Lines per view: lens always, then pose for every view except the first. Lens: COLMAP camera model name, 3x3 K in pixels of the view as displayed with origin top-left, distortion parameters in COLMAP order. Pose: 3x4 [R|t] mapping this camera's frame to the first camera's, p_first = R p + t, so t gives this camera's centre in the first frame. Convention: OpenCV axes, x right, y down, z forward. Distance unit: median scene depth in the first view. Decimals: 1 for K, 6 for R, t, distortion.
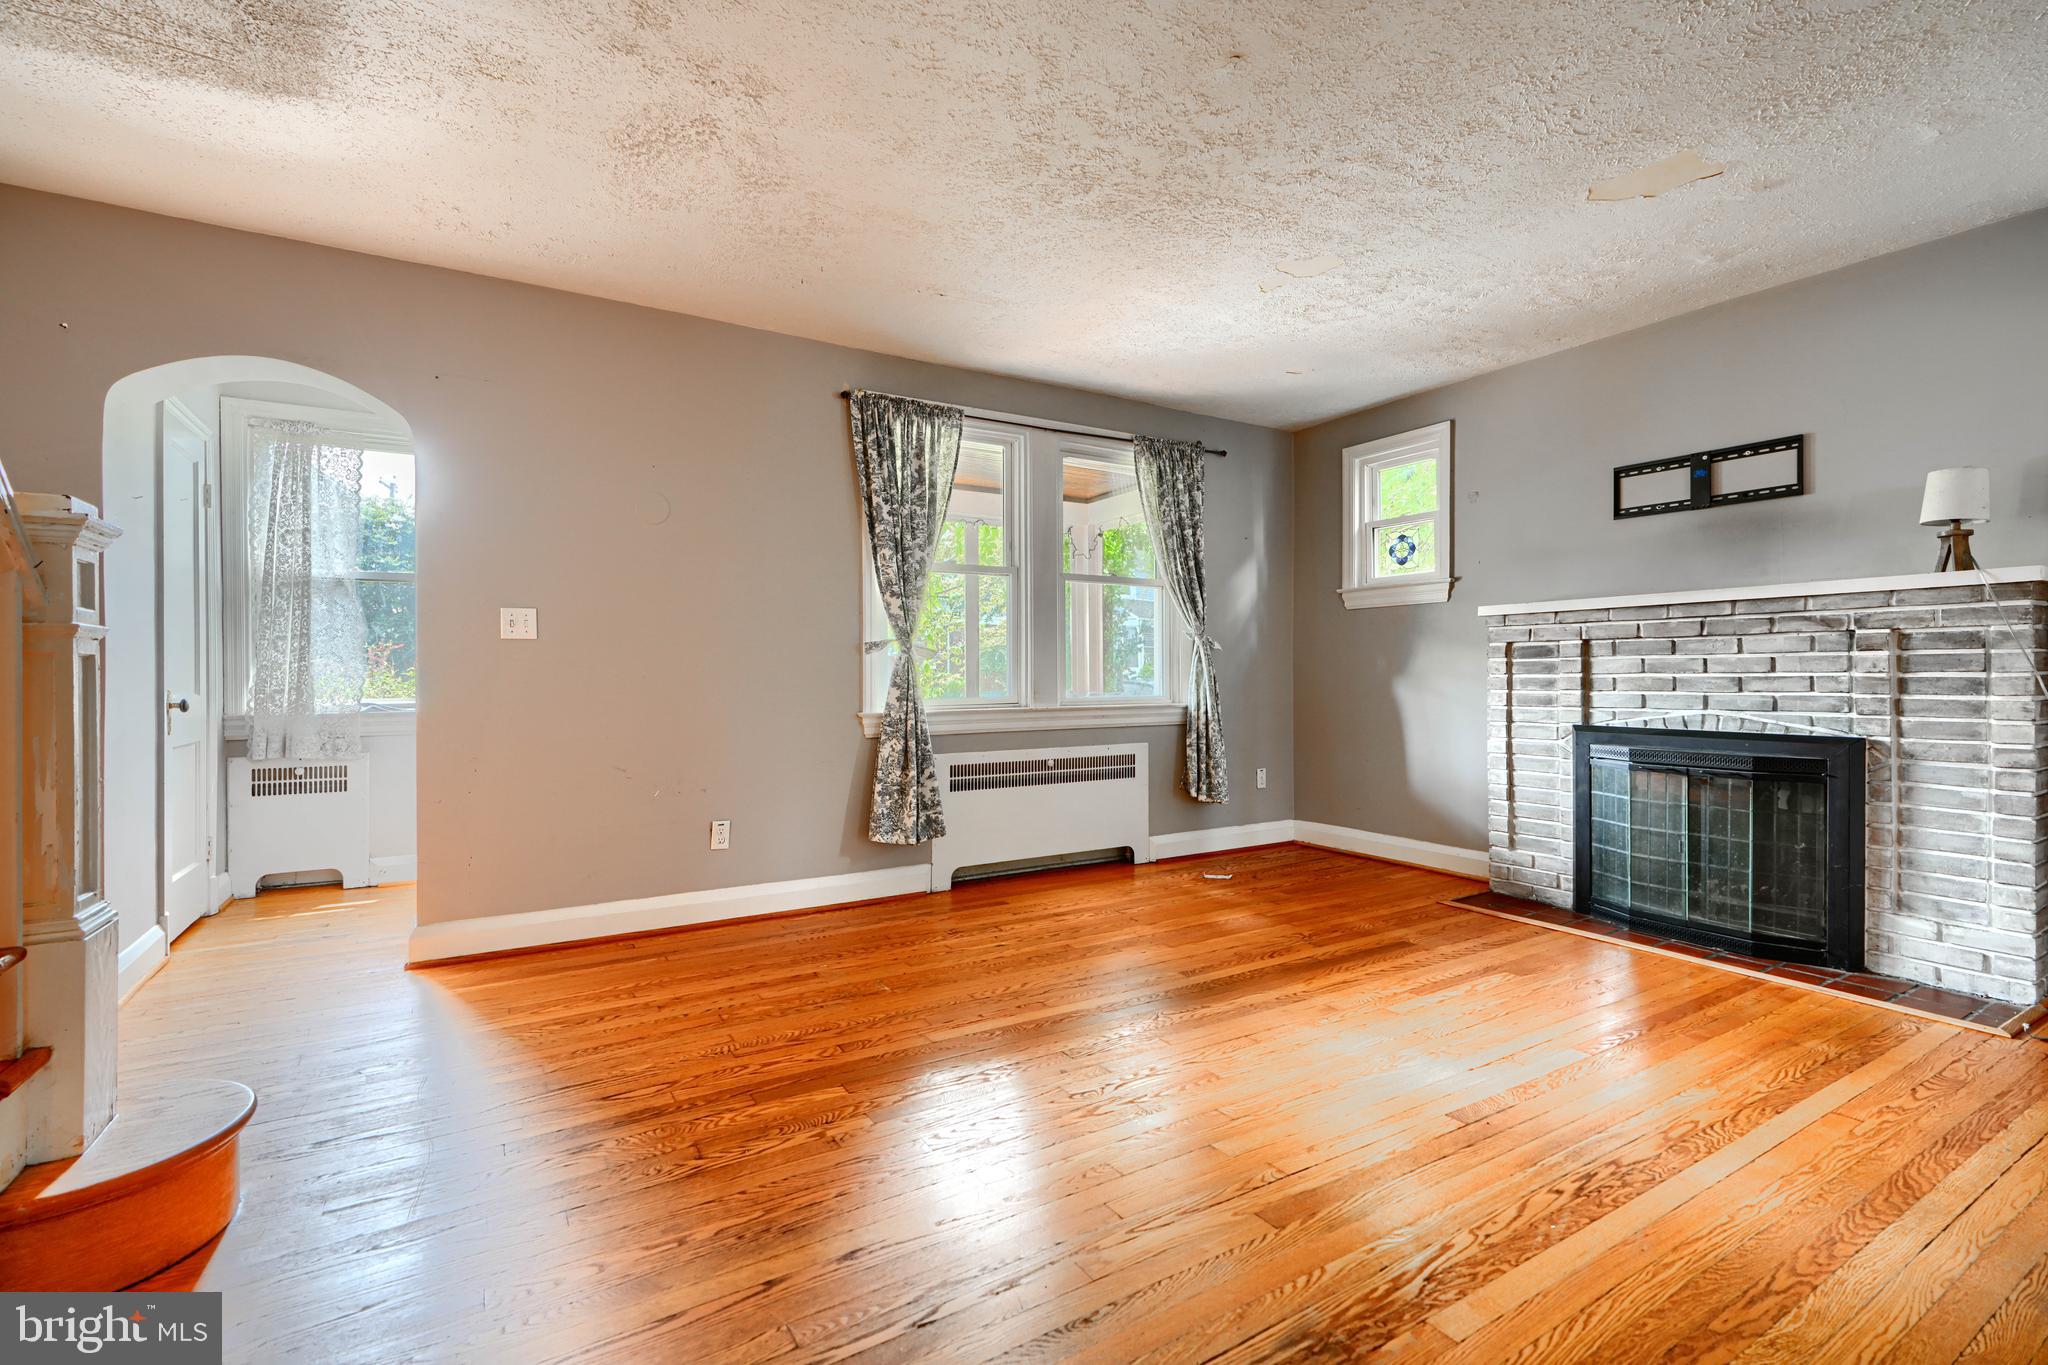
lens RADIAL K [[916.7, 0, 1028.7], [0, 916.7, 675.9], [0, 0, 1]] dist [0.000842, 0.000307]
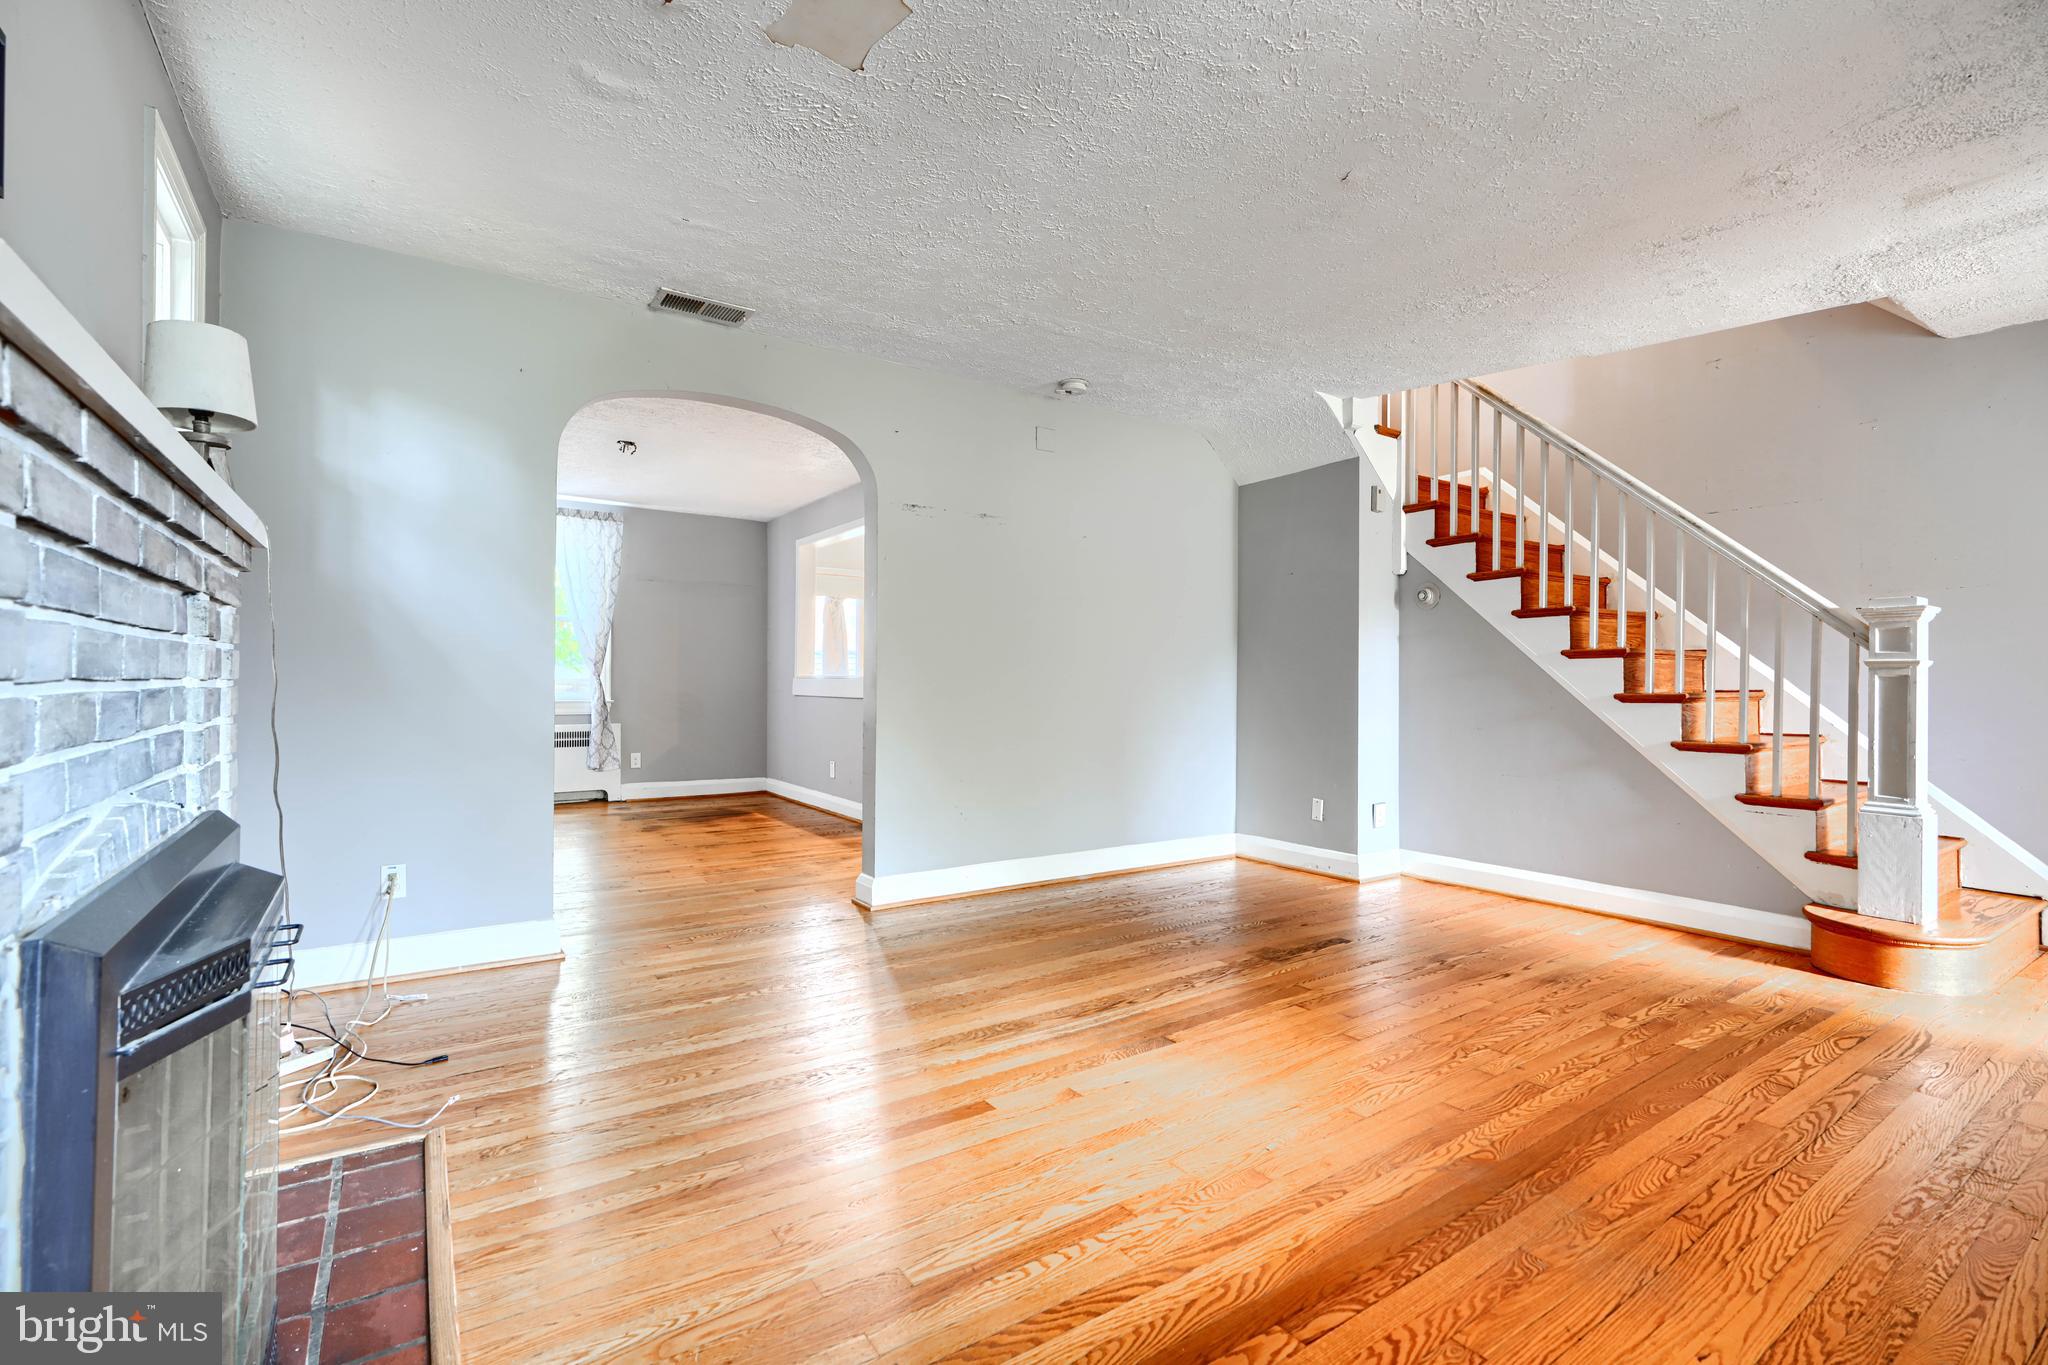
lens RADIAL K [[916.7, 0, 1028.7], [0, 916.7, 675.9], [0, 0, 1]] dist [0.000842, 0.000307]
pose [[-0.998670, -0.001776, -0.051523, 0.427851], [-0.001555, 0.999989, -0.004333, -0.004257], [0.051530, -0.004247, -0.998662, 1.329447]]
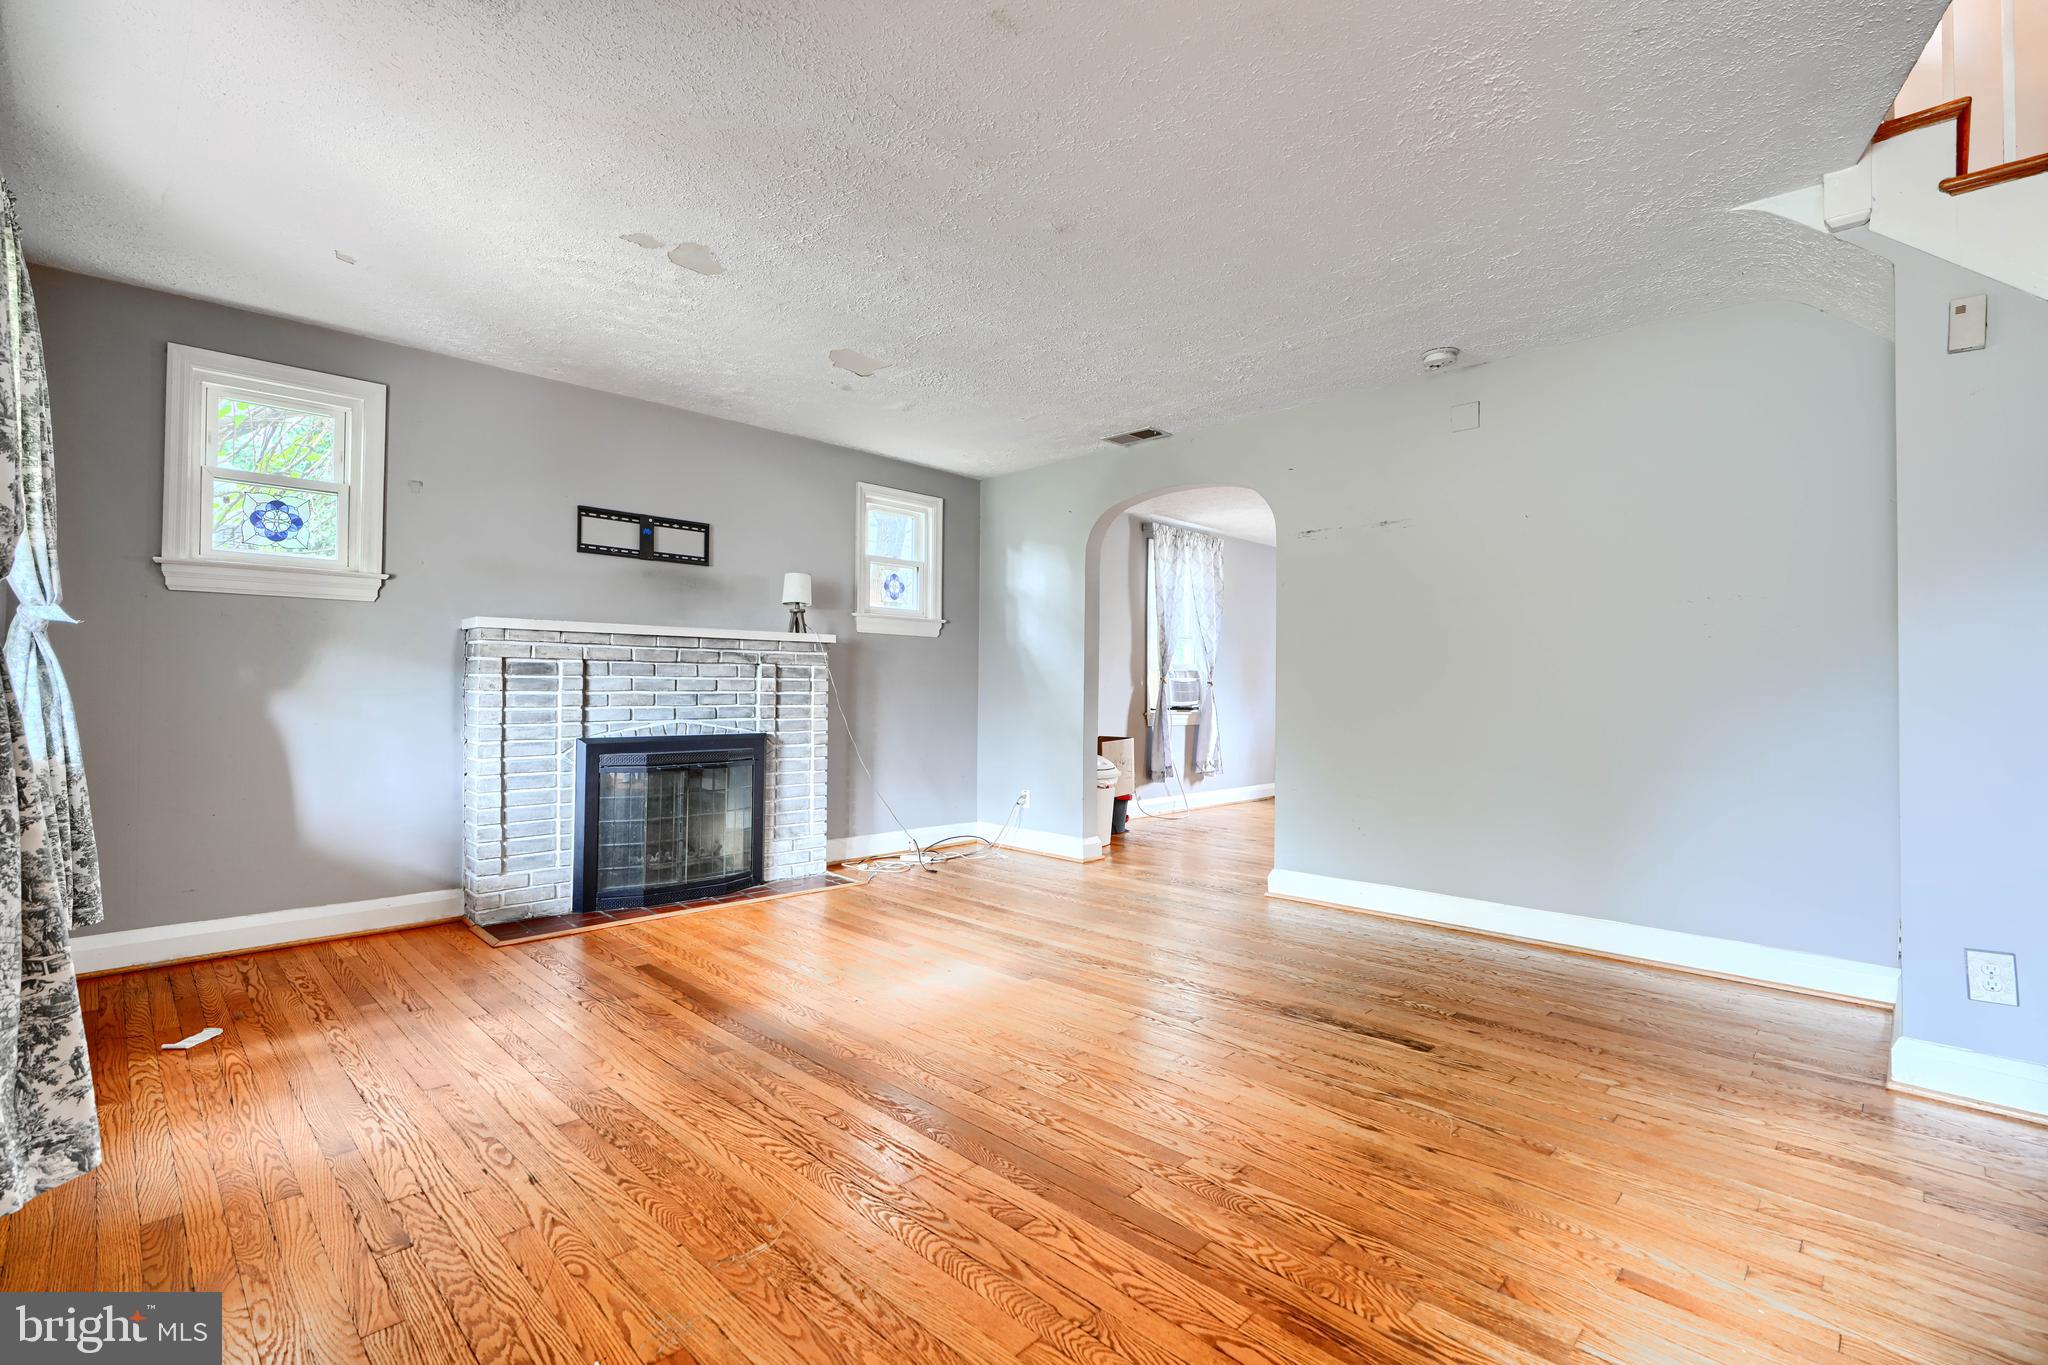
lens RADIAL K [[916.7, 0, 1028.7], [0, 916.7, 675.9], [0, 0, 1]] dist [0.000842, 0.000307]
pose [[-0.240191, 0.017999, 0.970559, -0.628962], [-0.004503, 0.999797, -0.019656, -0.001223], [-0.970715, -0.009092, -0.240061, 0.820066]]
